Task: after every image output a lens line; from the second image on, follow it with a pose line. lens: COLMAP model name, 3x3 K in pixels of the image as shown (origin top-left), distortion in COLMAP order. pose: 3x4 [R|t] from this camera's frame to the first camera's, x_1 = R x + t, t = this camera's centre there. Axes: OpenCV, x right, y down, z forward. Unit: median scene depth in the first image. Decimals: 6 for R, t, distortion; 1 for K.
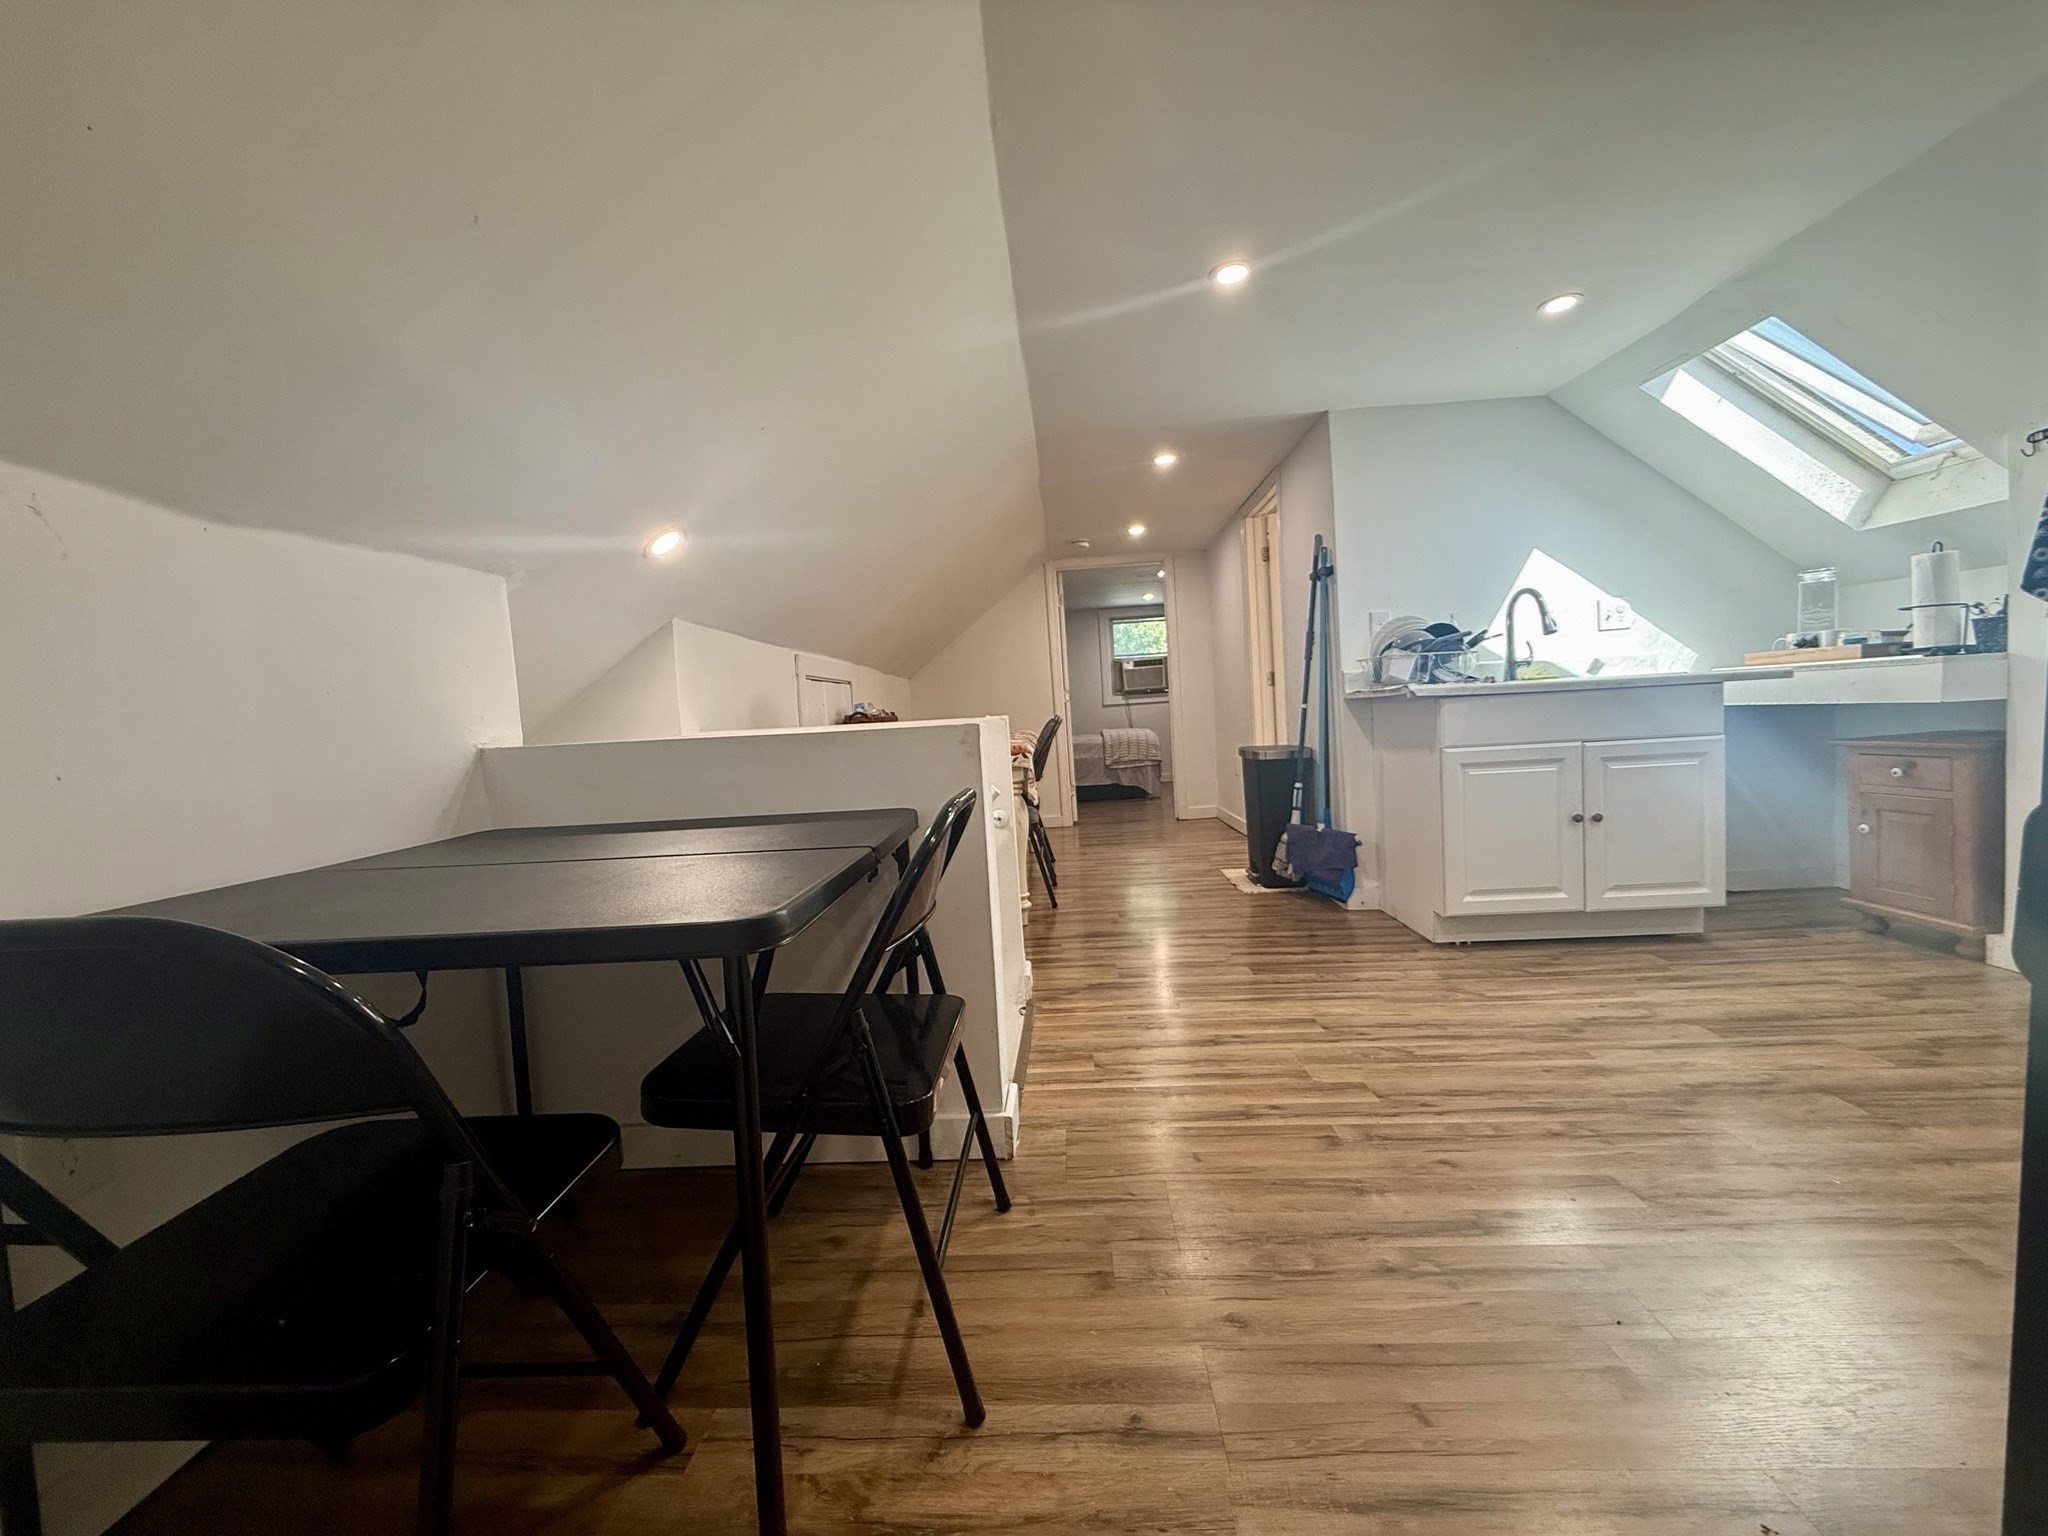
lens RADIAL K [[817.5, 0, 1024.0], [0, 817.5, 768.0], [0, 0, 1]] dist [0.000188, 0.000721]
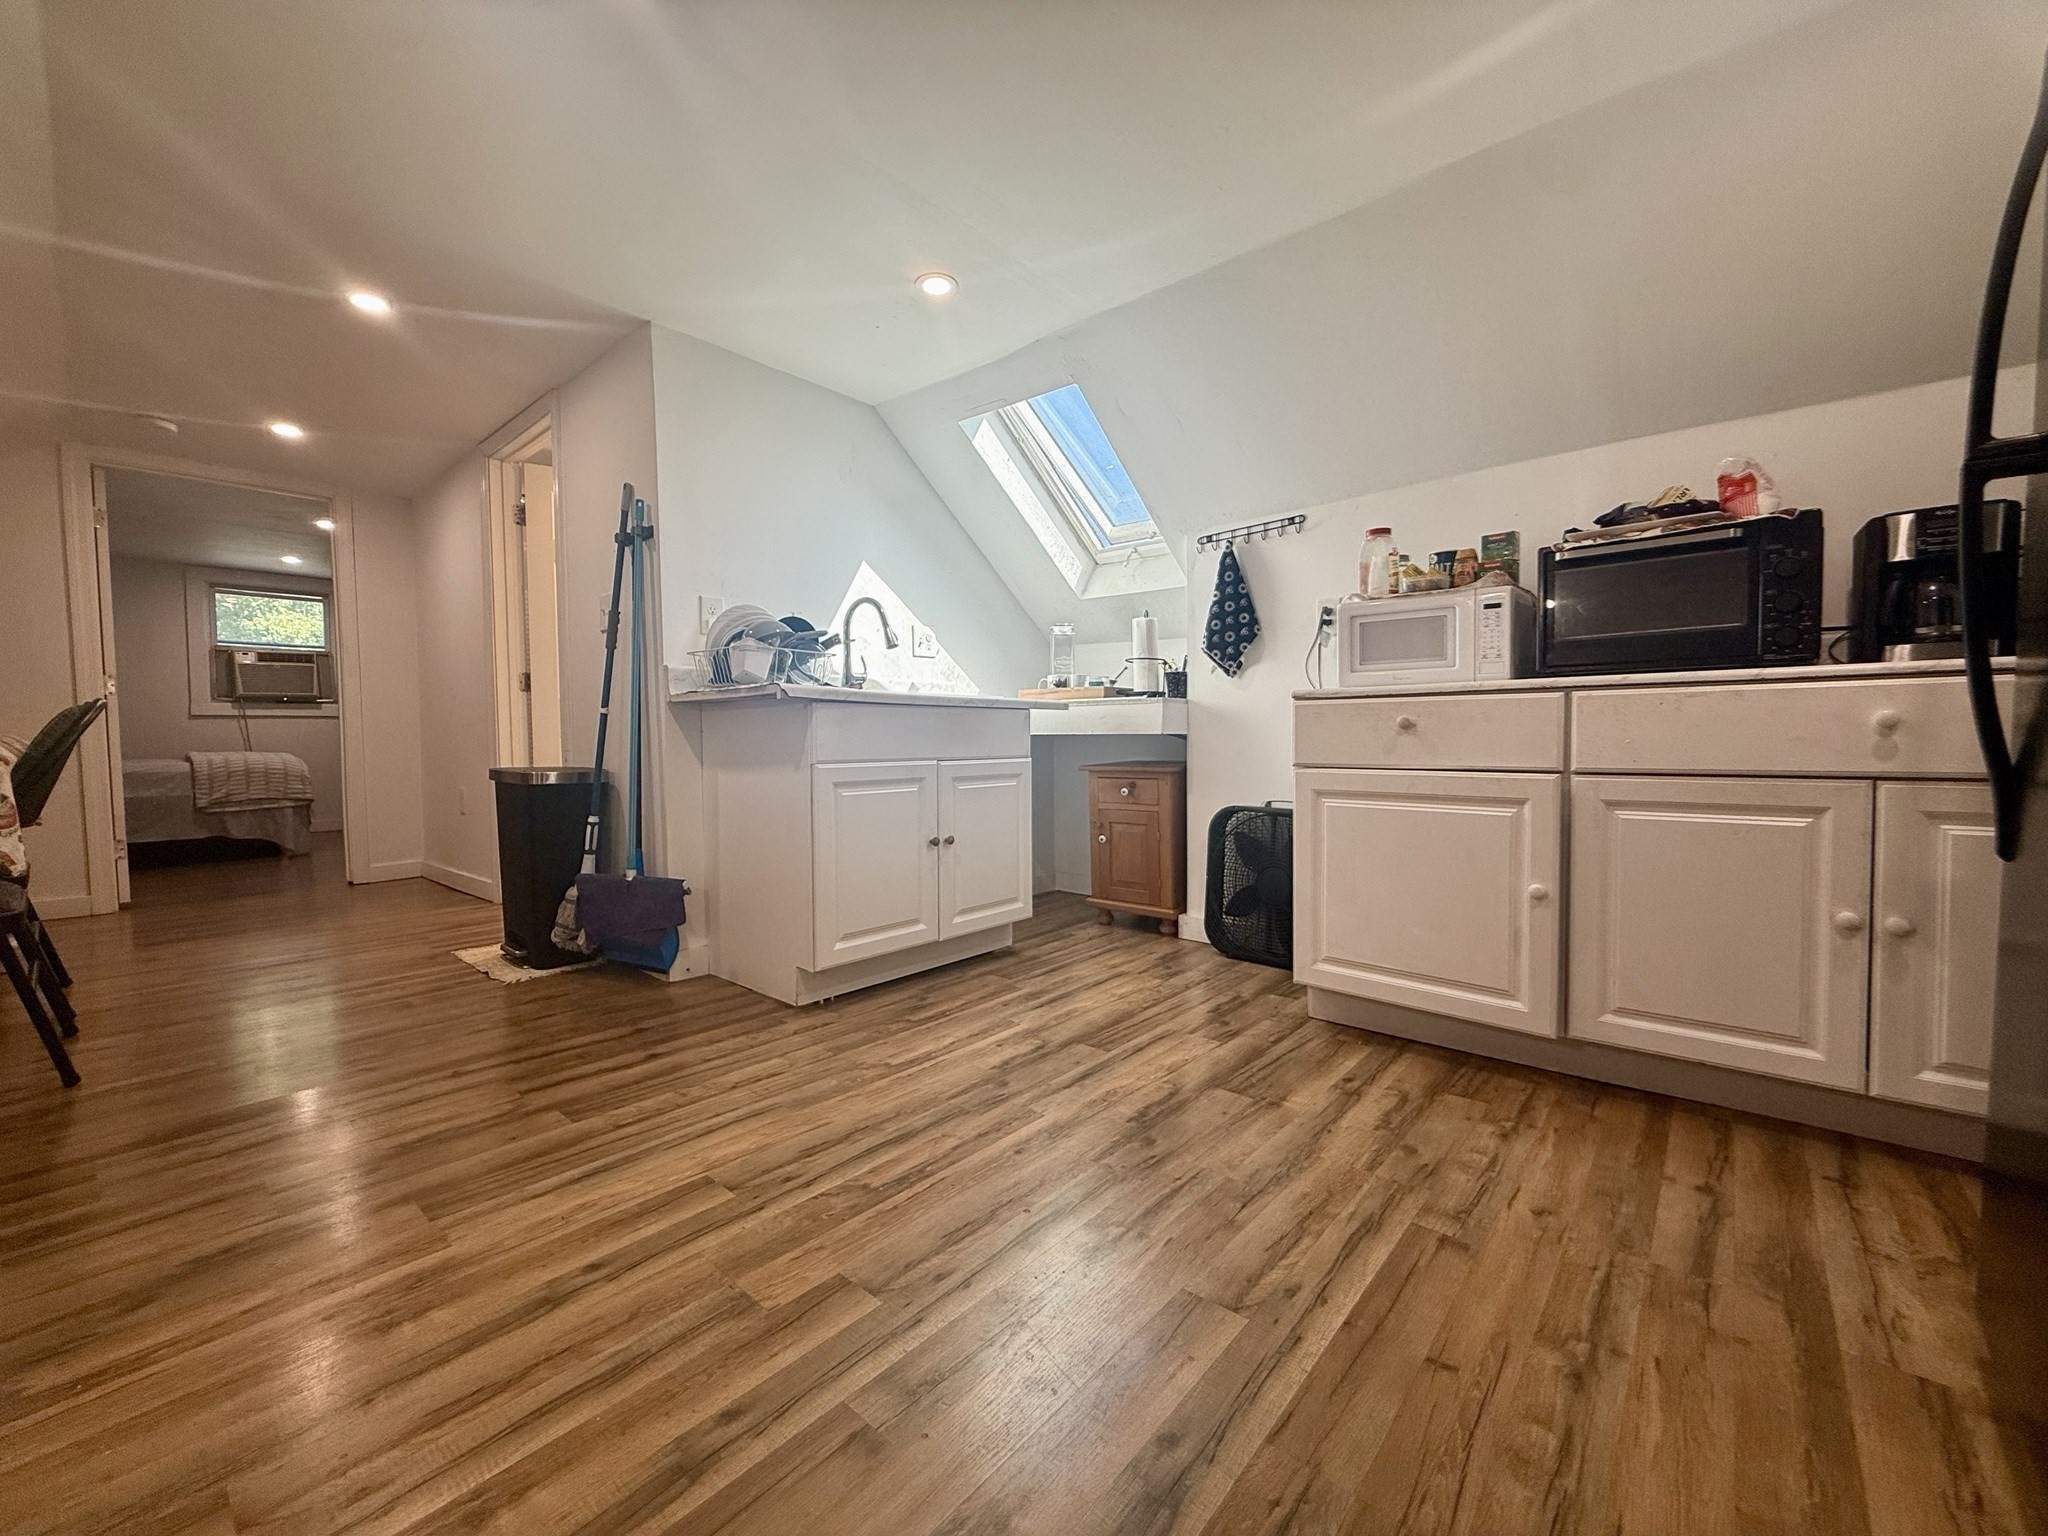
lens RADIAL K [[817.5, 0, 1024.0], [0, 817.5, 768.0], [0, 0, 1]] dist [0.000188, 0.000721]
pose [[0.620182, 0.023205, 0.784114, 0.003730], [0.019820, 0.998780, -0.045234, 0.020590], [-0.784207, 0.043594, 0.618966, 0.325064]]
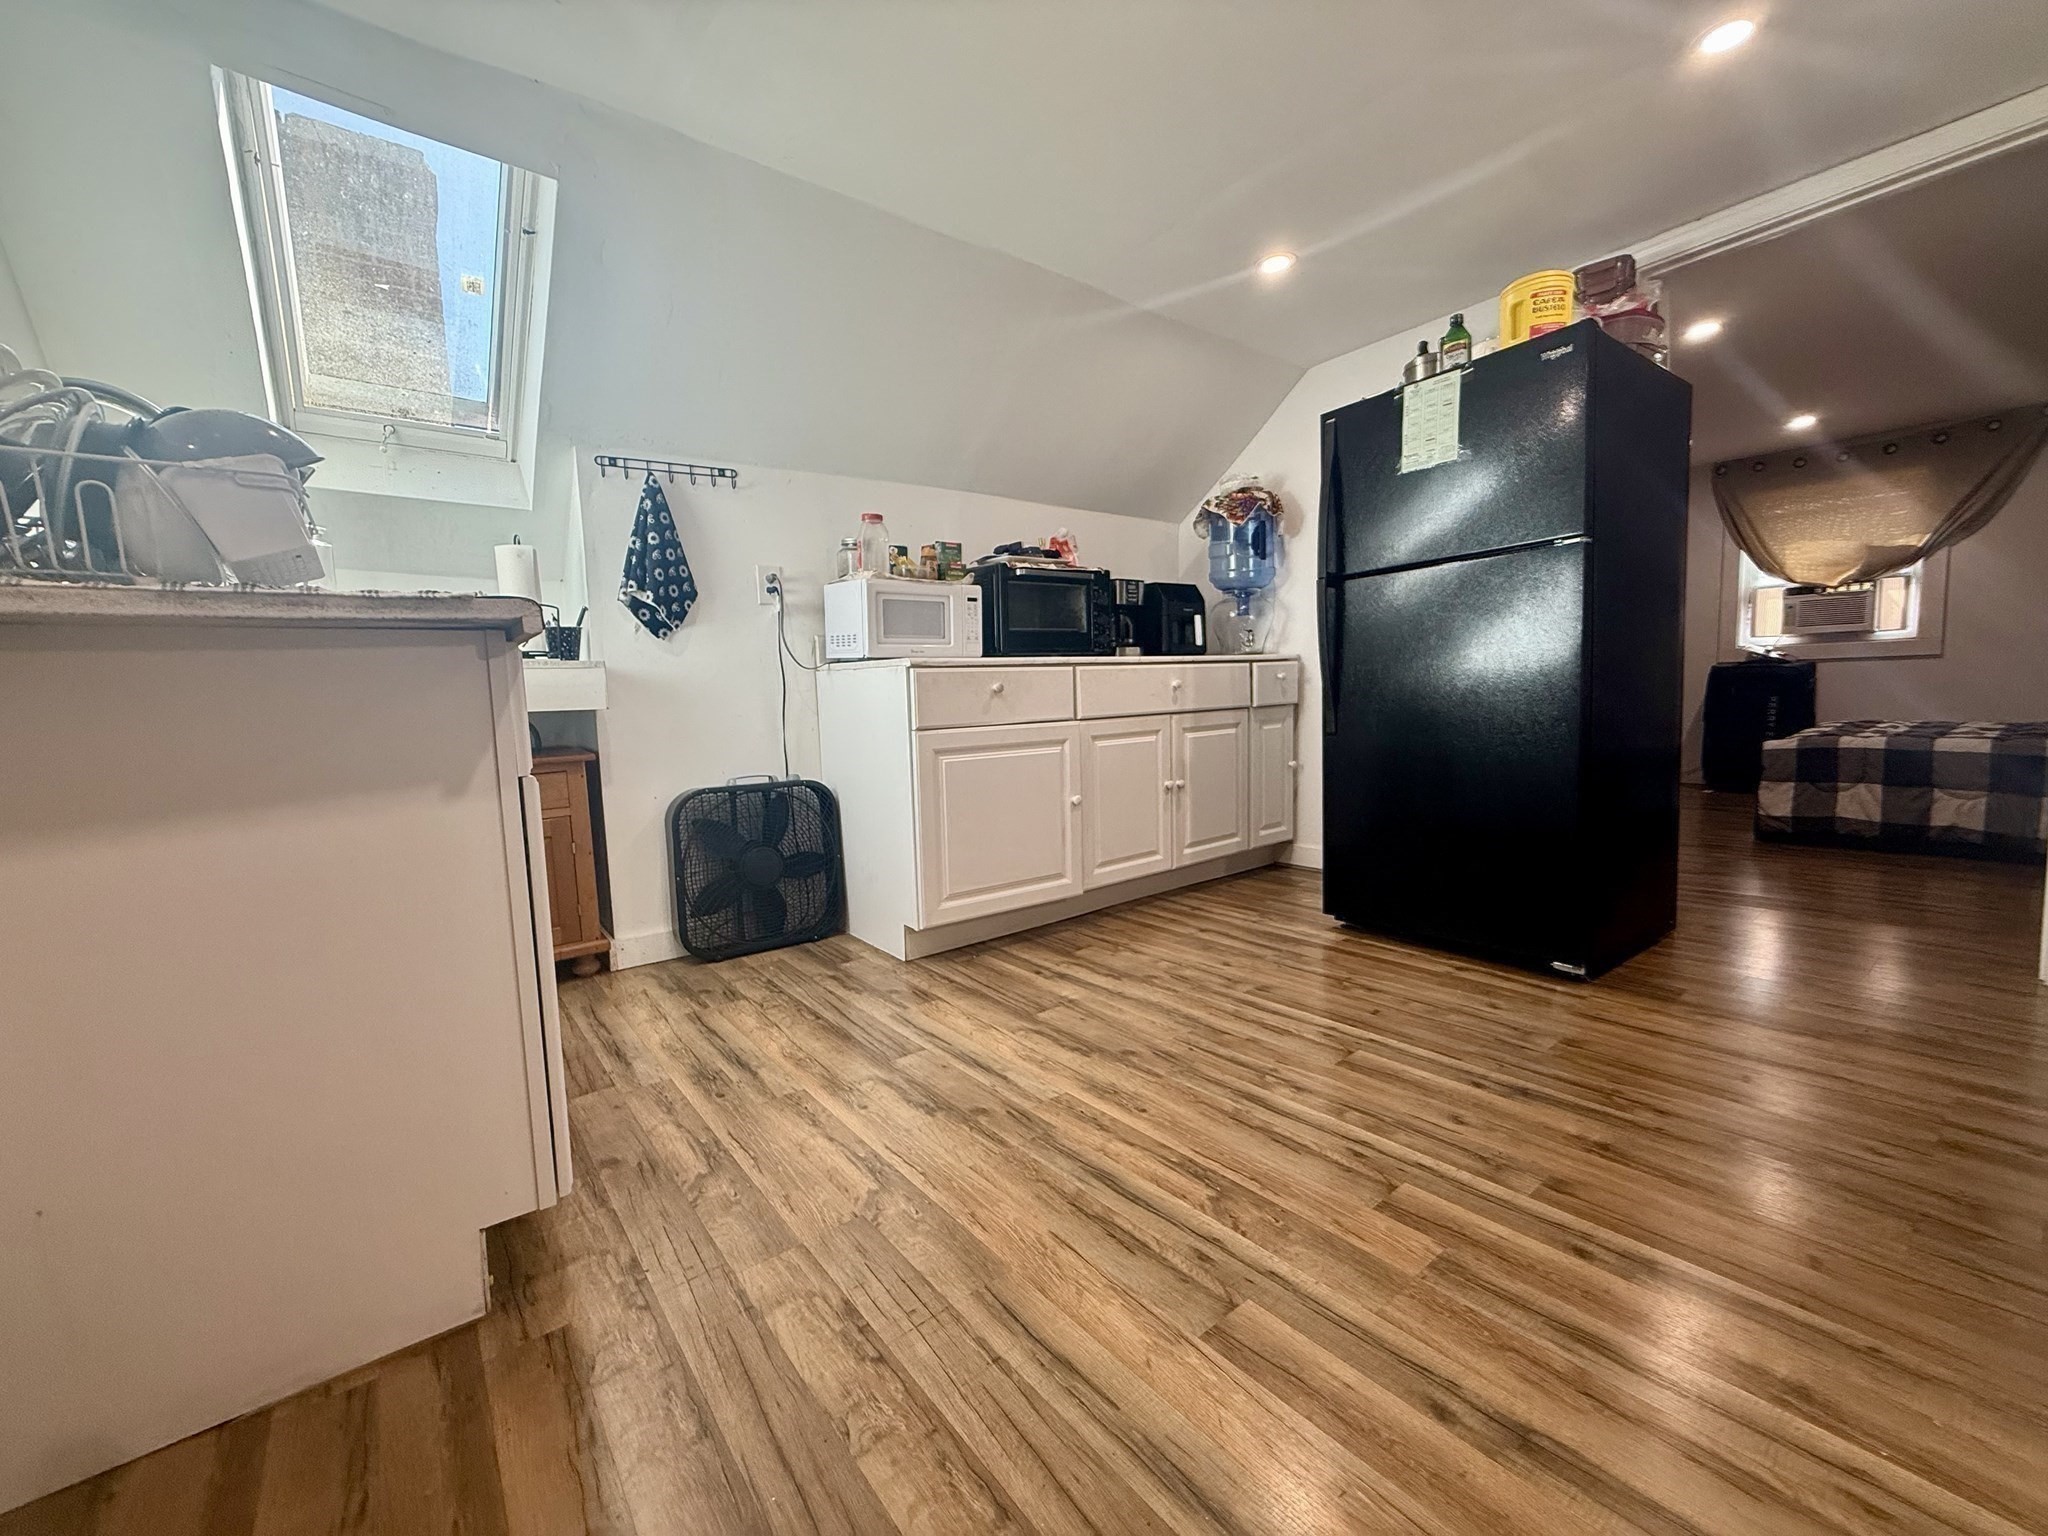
lens RADIAL K [[817.5, 0, 1024.0], [0, 817.5, 768.0], [0, 0, 1]] dist [0.000188, 0.000721]
pose [[-0.647080, 0.008451, 0.762376, 0.066190], [0.119720, 0.988660, 0.090655, -0.033720], [-0.752964, 0.149933, -0.640754, 1.045524]]
